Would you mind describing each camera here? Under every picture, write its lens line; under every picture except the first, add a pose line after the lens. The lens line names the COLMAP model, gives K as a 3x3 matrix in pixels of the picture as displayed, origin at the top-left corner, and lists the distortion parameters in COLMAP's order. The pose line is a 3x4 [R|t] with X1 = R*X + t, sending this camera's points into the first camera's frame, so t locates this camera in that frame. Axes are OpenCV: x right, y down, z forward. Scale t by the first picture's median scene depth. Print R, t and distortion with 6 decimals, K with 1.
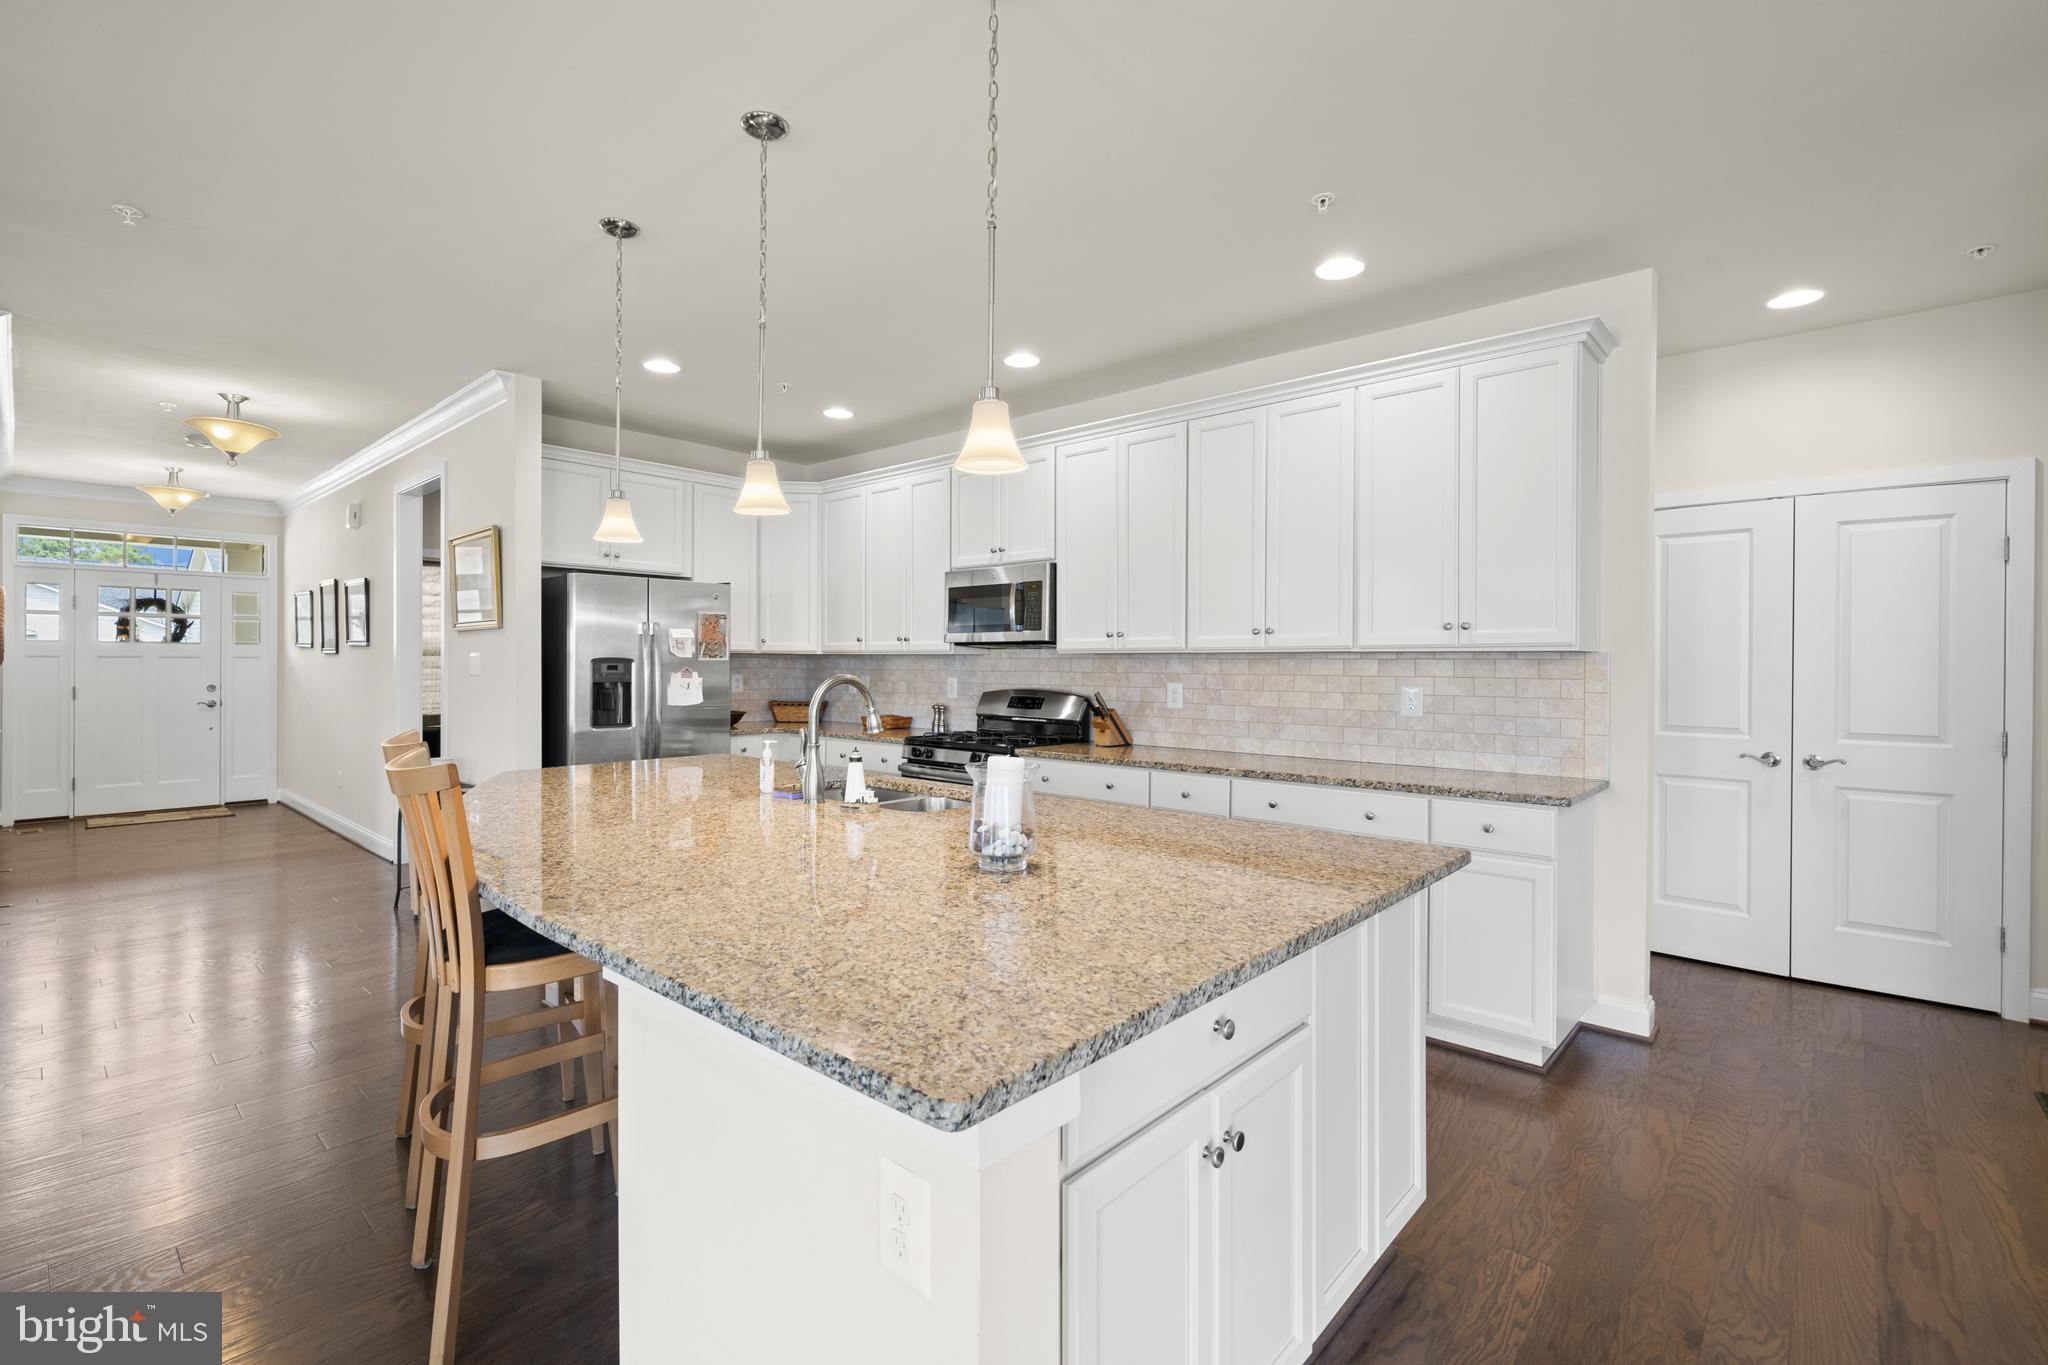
lens RADIAL K [[926.1, 0, 999.7], [0, 926.1, 669.6], [0, 0, 1]] dist [-0.000489, 0.000714]
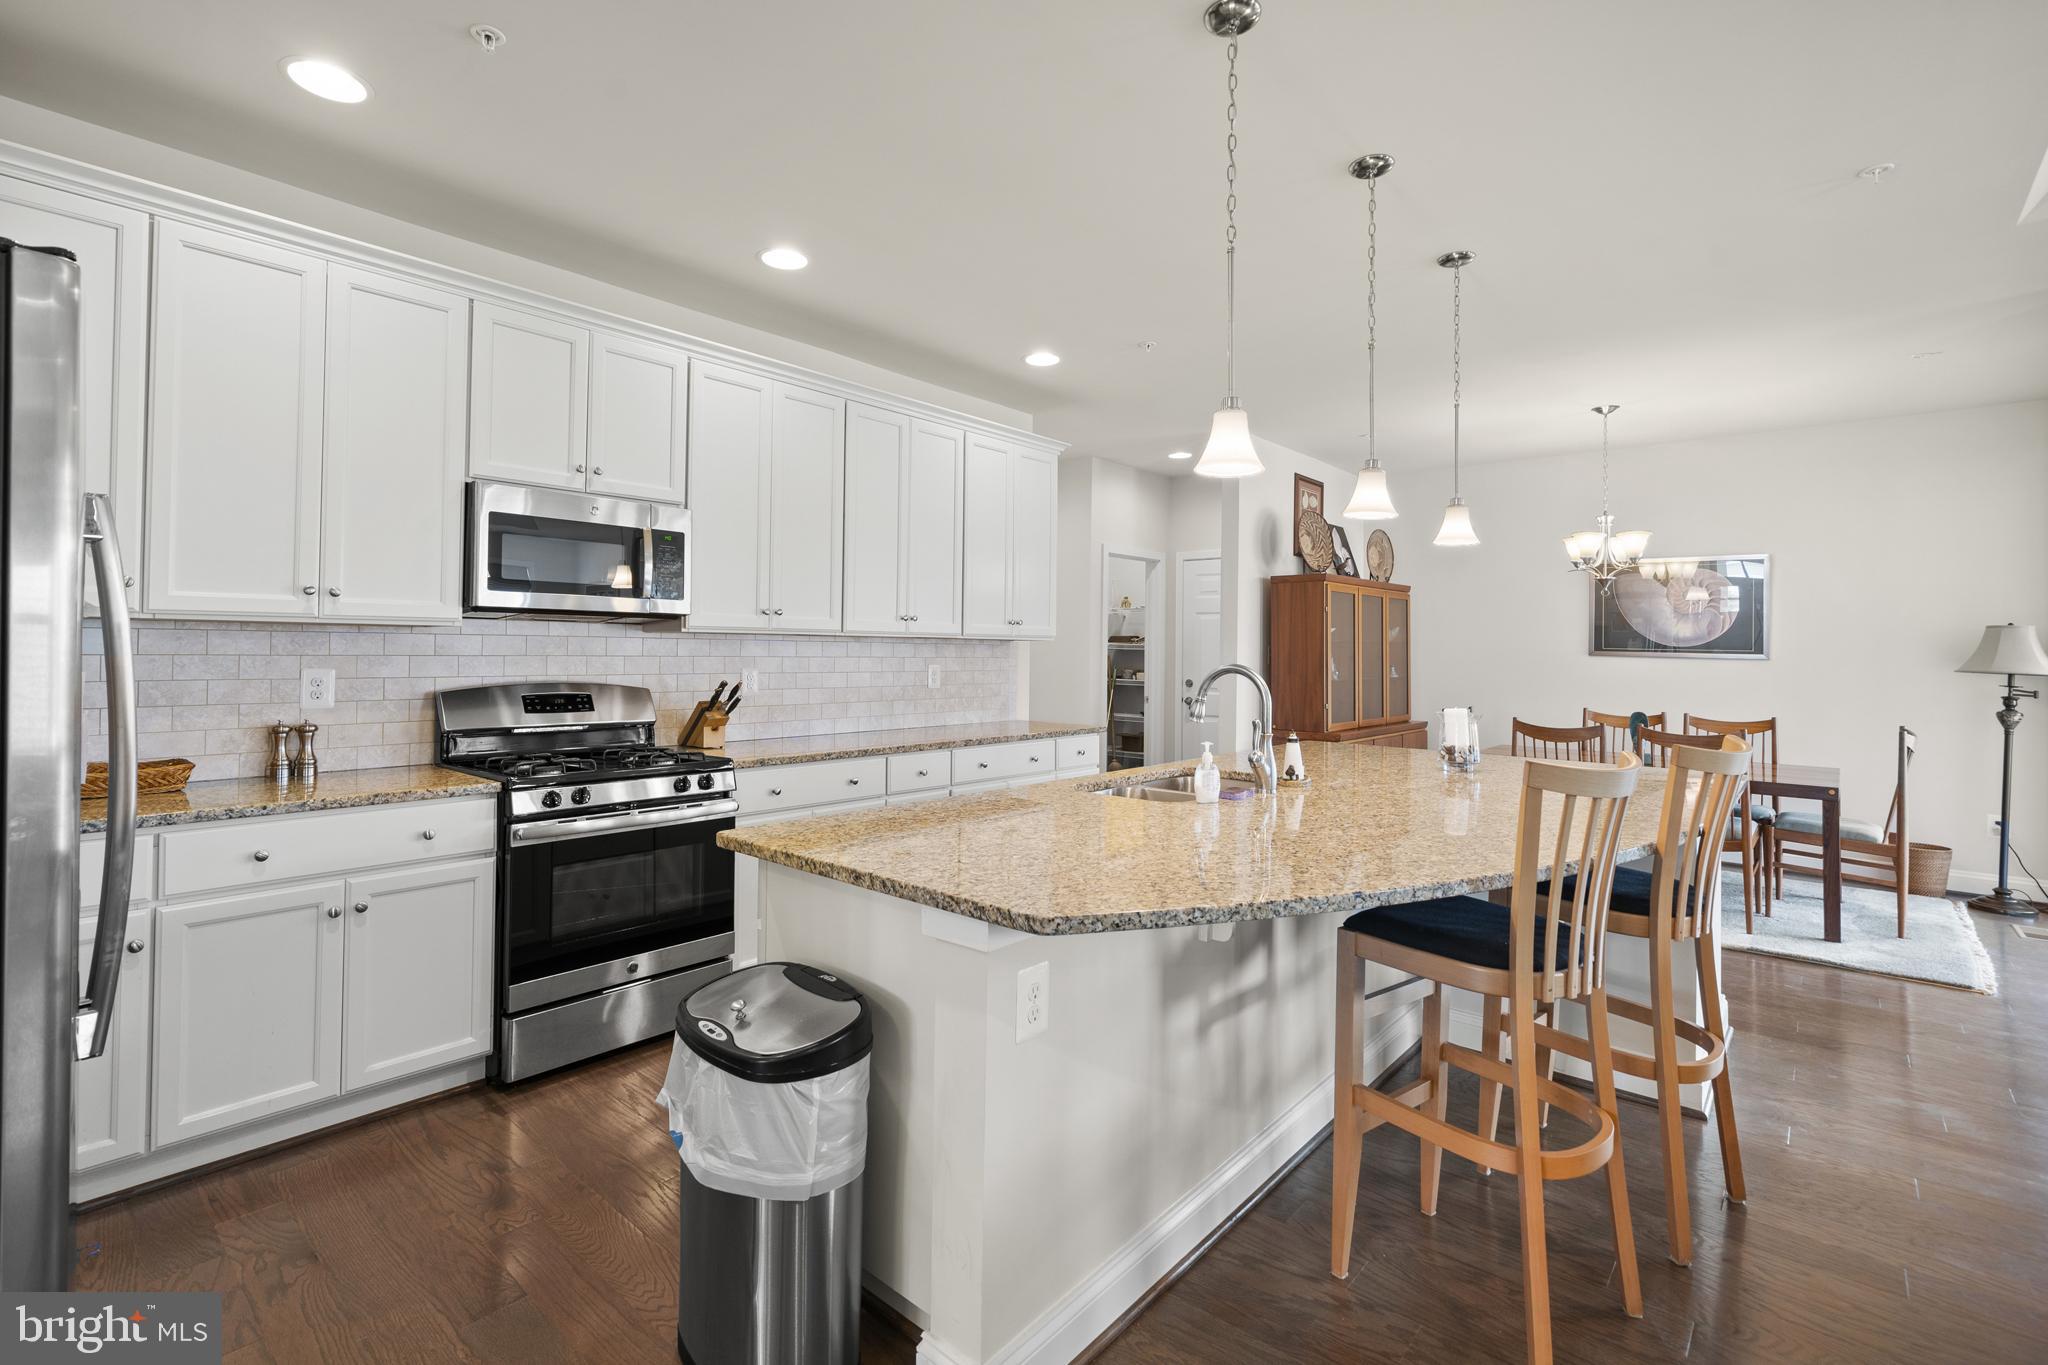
lens RADIAL K [[926.1, 0, 994.5], [0, 926.1, 639.3], [0, 0, 1]] dist [-0.000489, 0.000714]
pose [[-0.008884, 0.006872, 0.999937, -0.730244], [-0.005095, 0.999963, -0.006918, -0.007875], [-0.999948, -0.005156, -0.008848, 0.800737]]
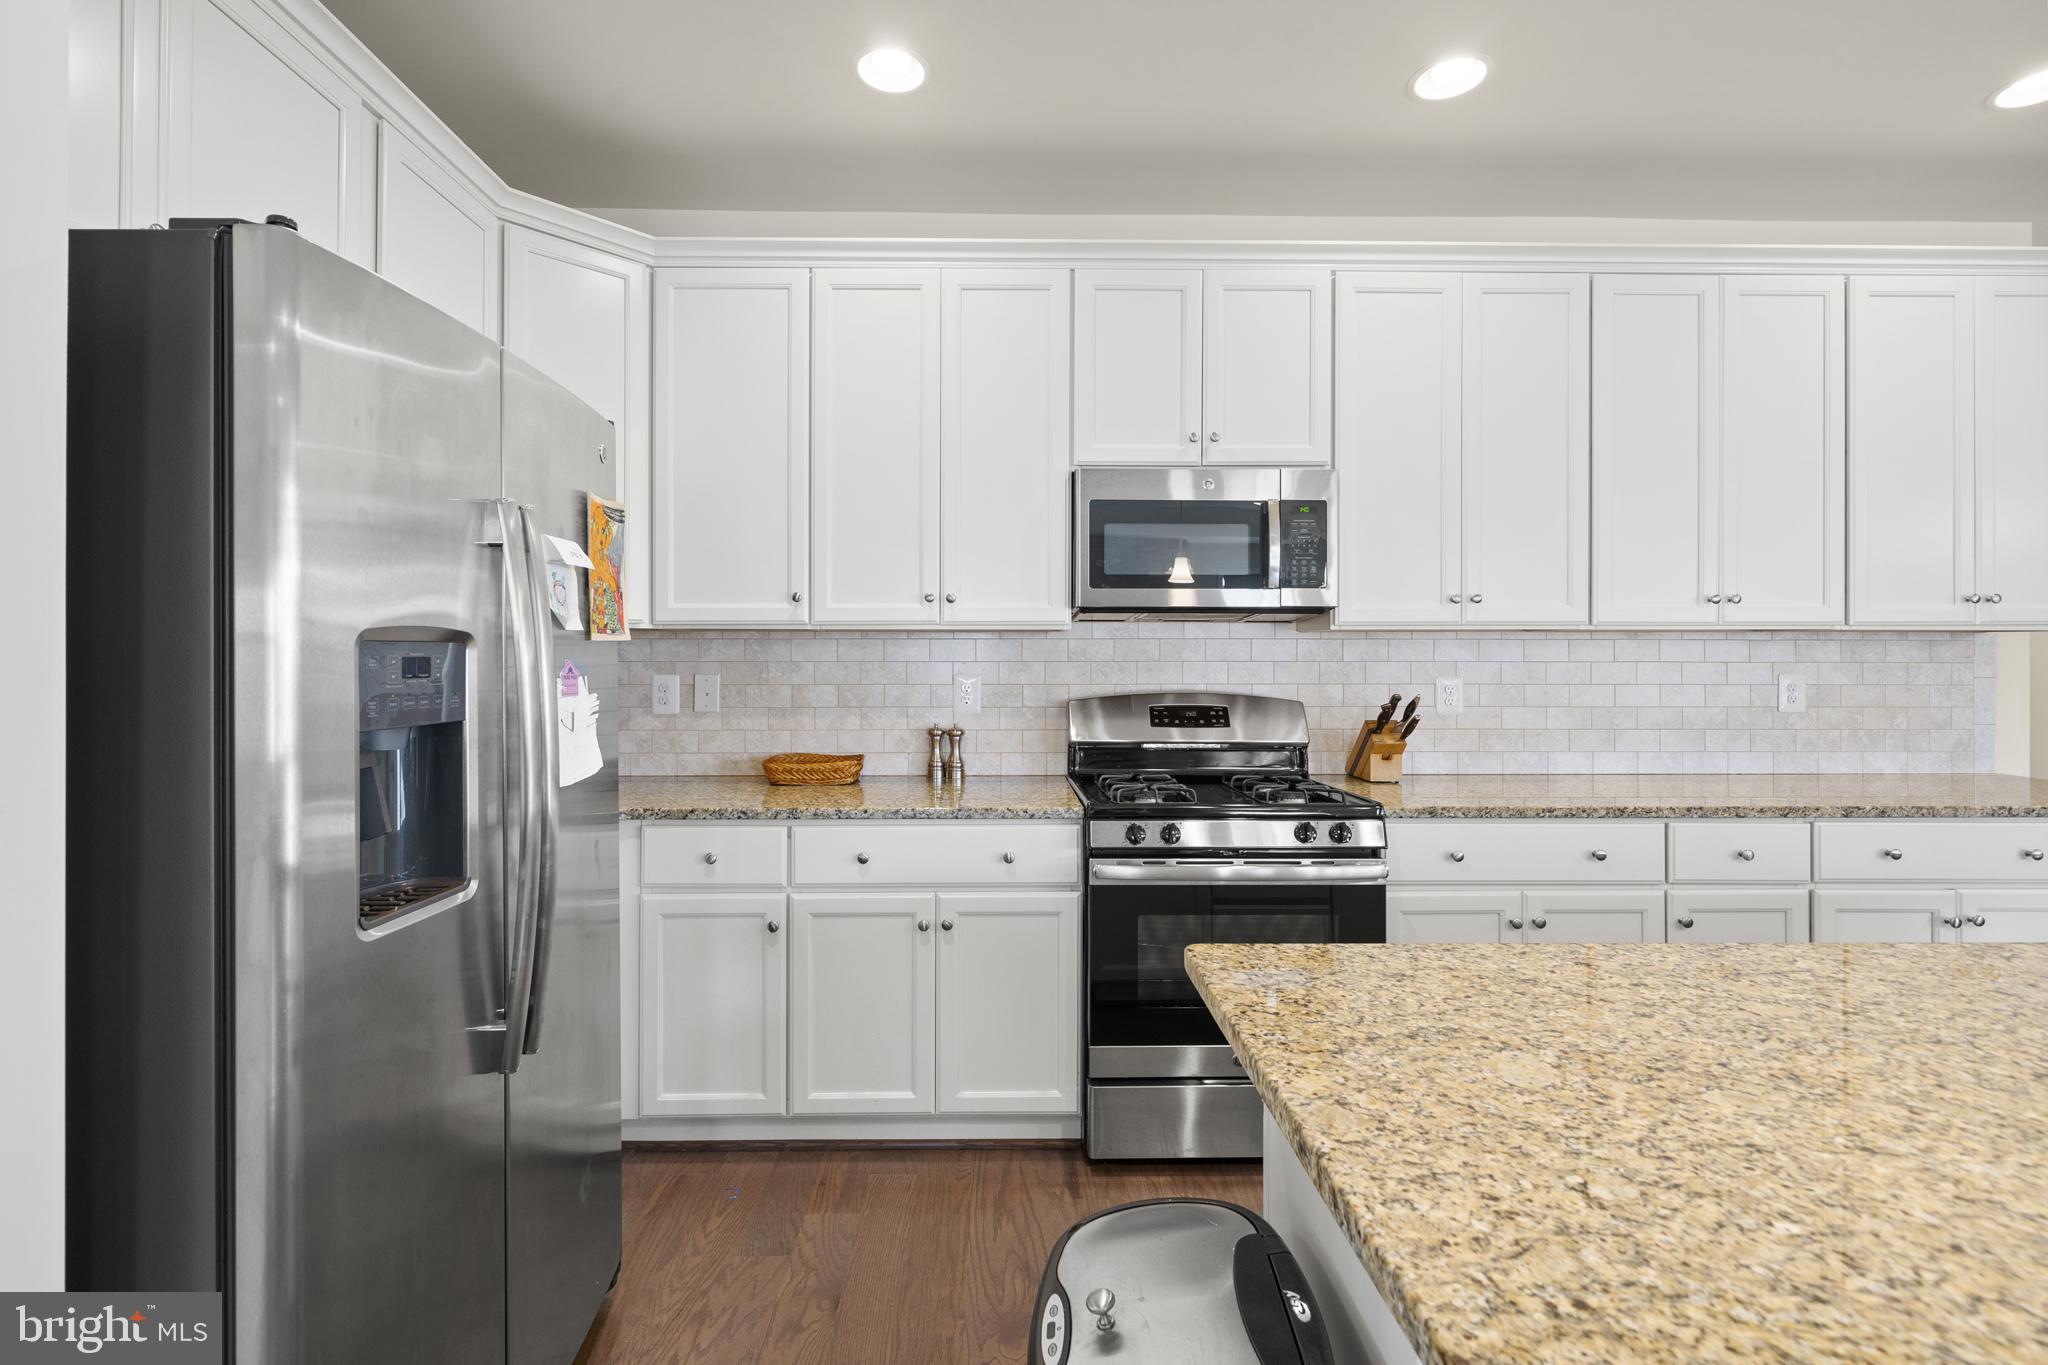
lens RADIAL K [[926.1, 0, 1002.8], [0, 926.1, 649.9], [0, 0, 1]] dist [-0.000489, 0.000714]
pose [[0.726729, -0.004324, 0.686910, -0.512621], [0.007656, 0.999969, -0.001804, -0.005690], [-0.686881, 0.006570, 0.726740, 0.765857]]
